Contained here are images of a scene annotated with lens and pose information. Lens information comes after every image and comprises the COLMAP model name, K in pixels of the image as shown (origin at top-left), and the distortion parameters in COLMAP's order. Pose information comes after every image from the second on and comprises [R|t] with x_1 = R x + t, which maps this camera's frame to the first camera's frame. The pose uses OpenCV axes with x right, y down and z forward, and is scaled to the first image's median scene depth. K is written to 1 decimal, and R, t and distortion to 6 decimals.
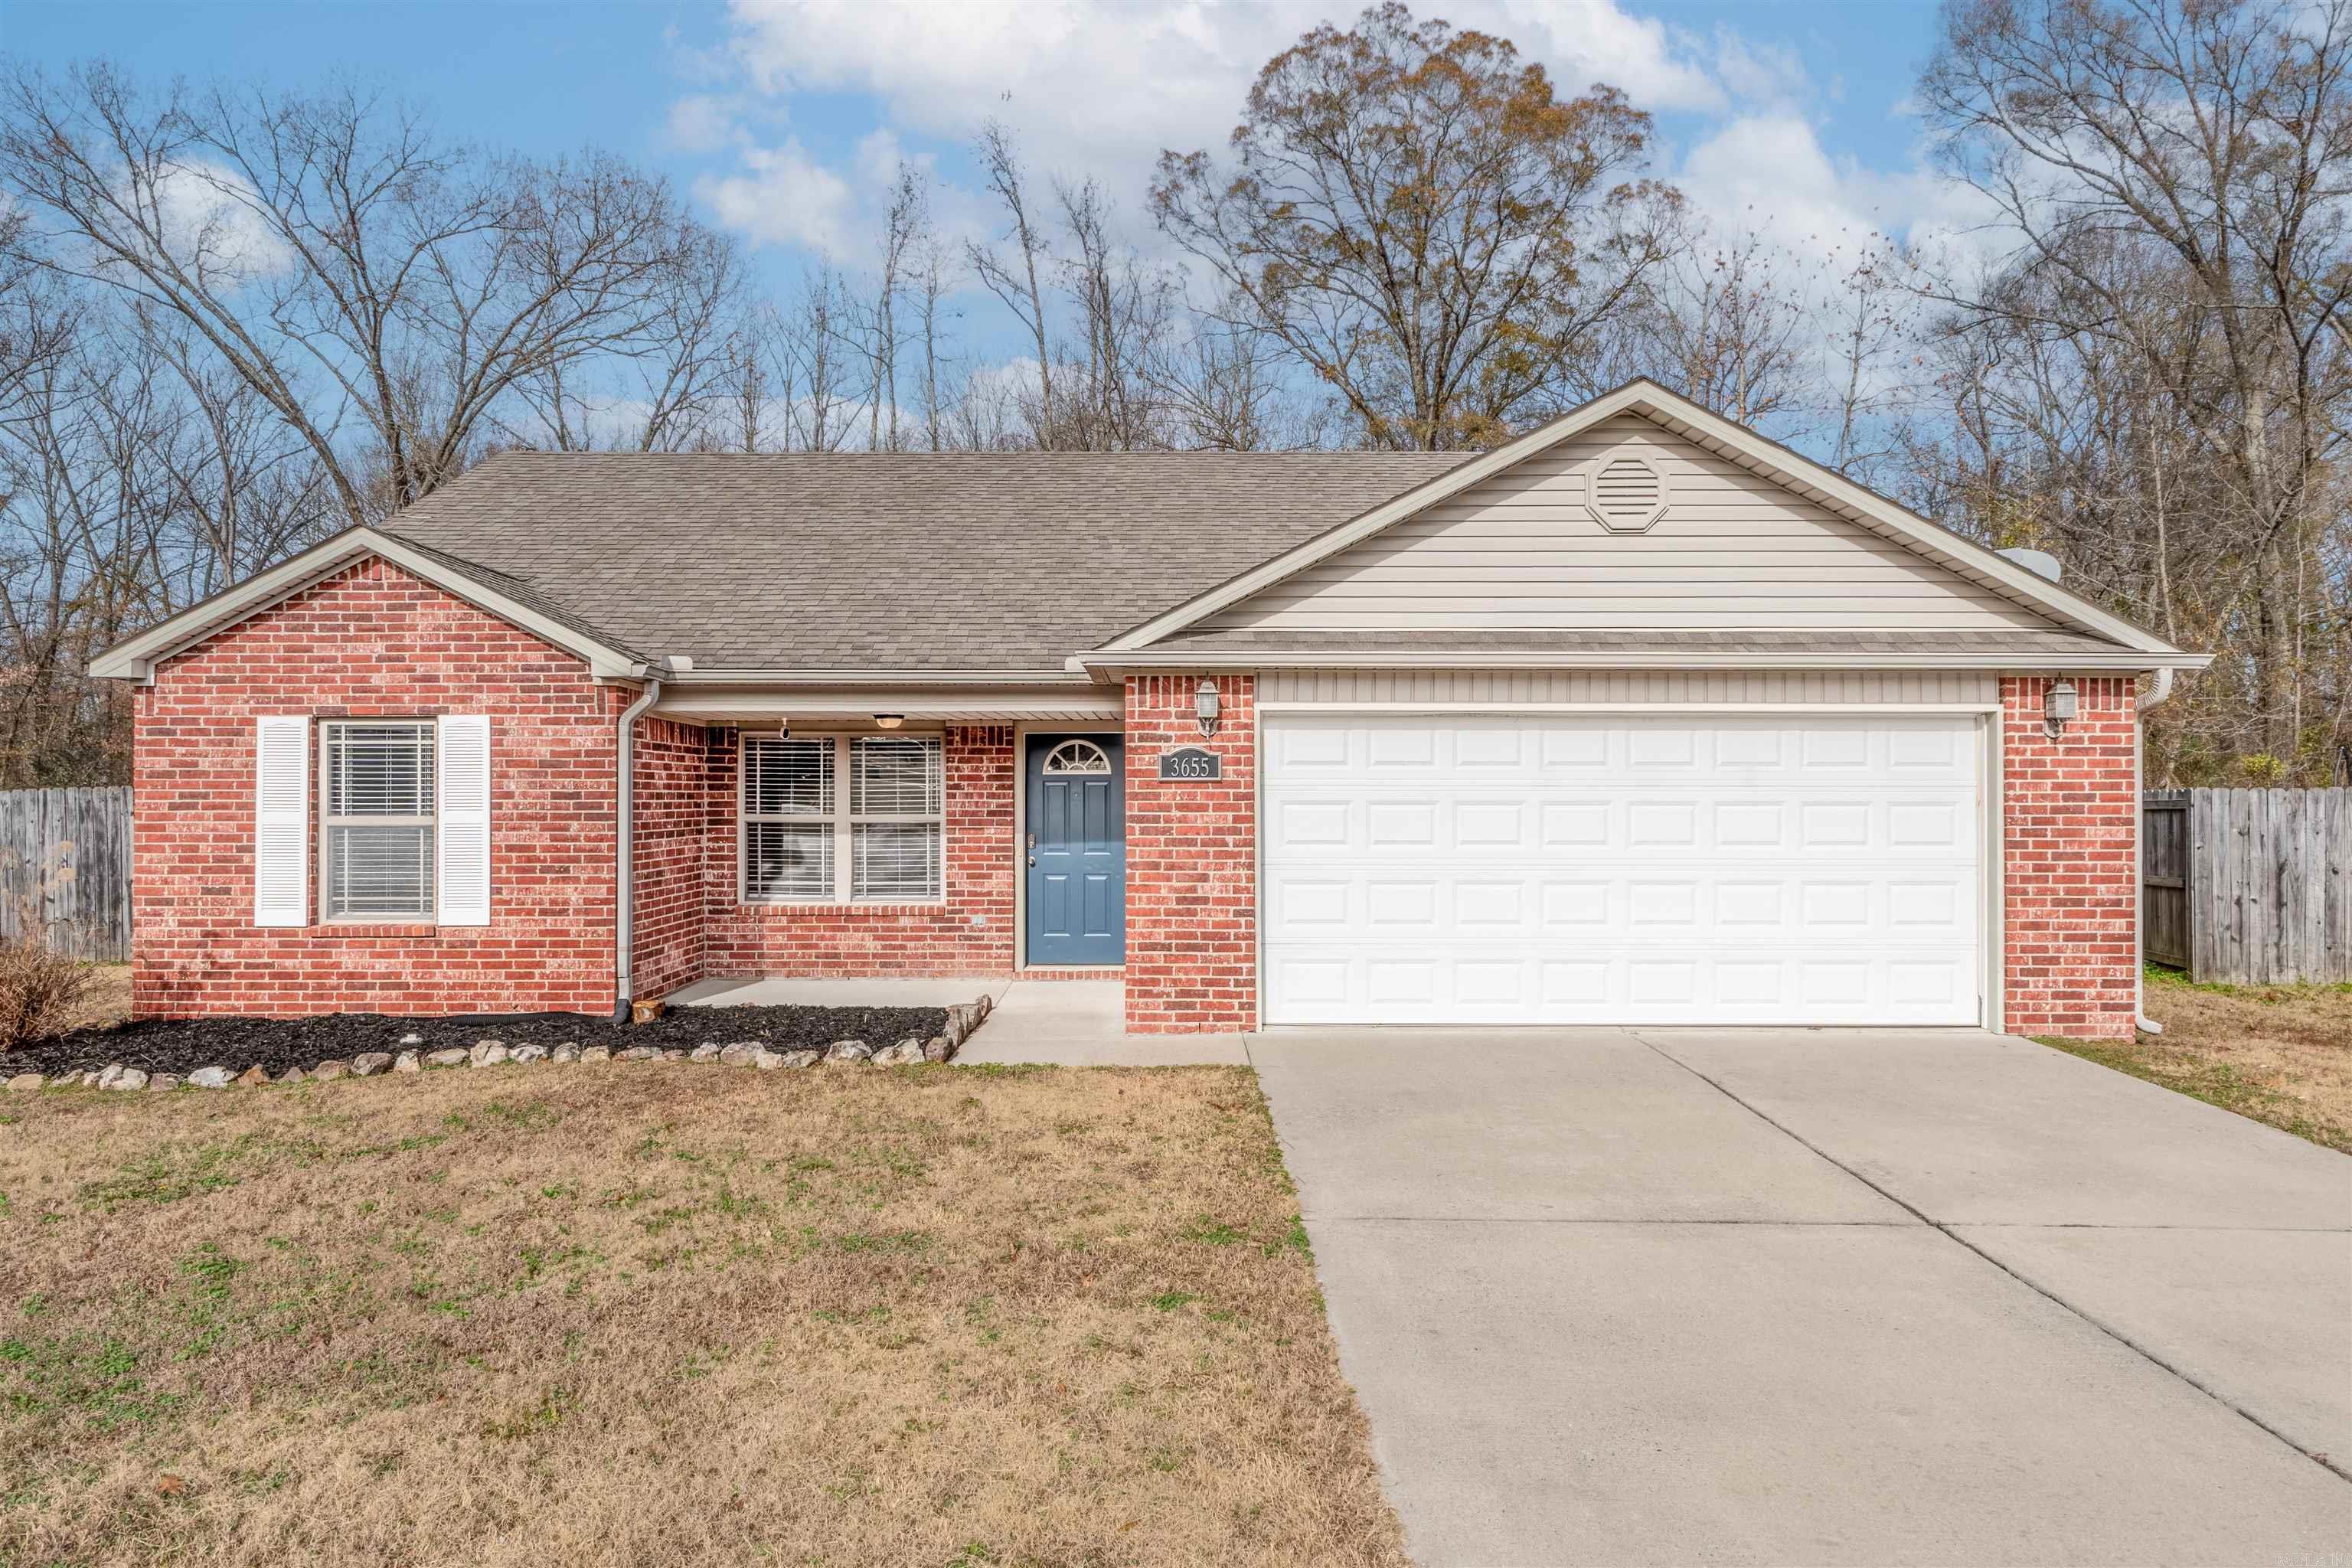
lens RADIAL K [[1533.6, 0, 1176.0], [0, 1533.6, 784.0], [0, 0, 1]] dist [-0.000002, -0.000020]
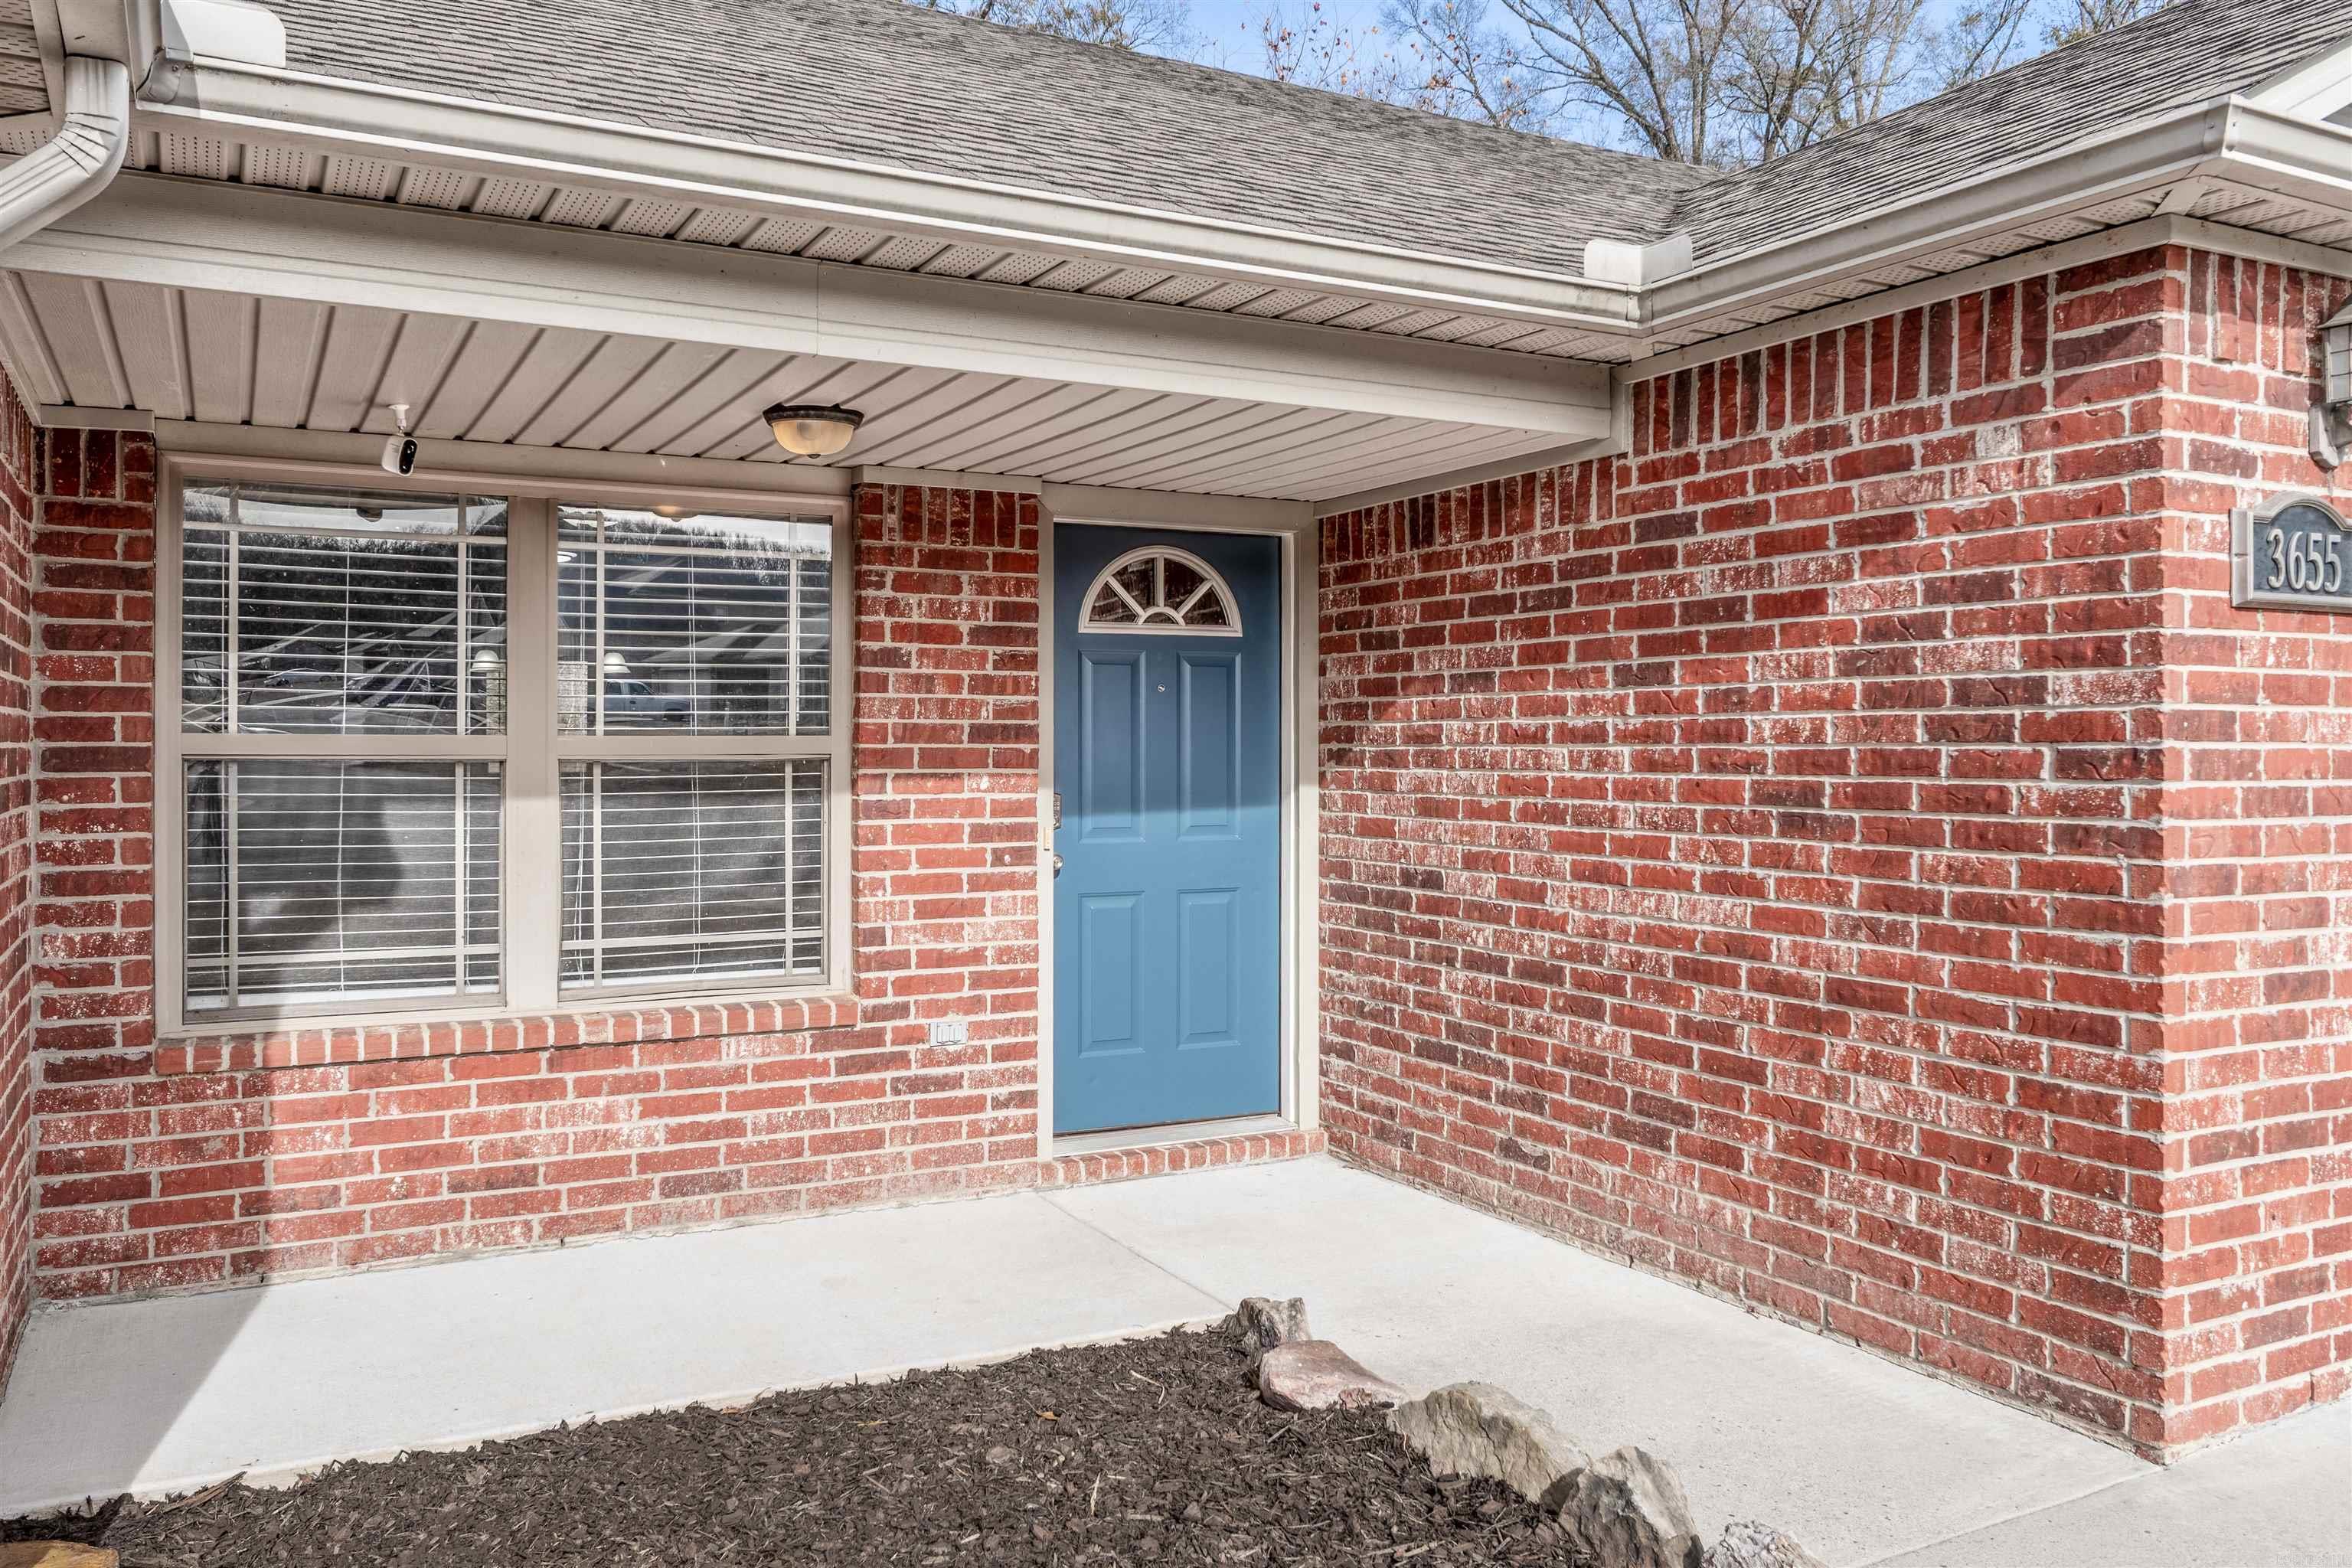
lens RADIAL K [[1800.5, 0, 1176.7], [0, 1800.5, 750.4], [0, 0, 1]] dist [0.009420, 0.002012]
pose [[0.875778, 0.000973, 0.482713, -0.283989], [-0.004422, 0.999972, 0.006007, 0.020331], [-0.482694, -0.007396, 0.875758, 0.605492]]
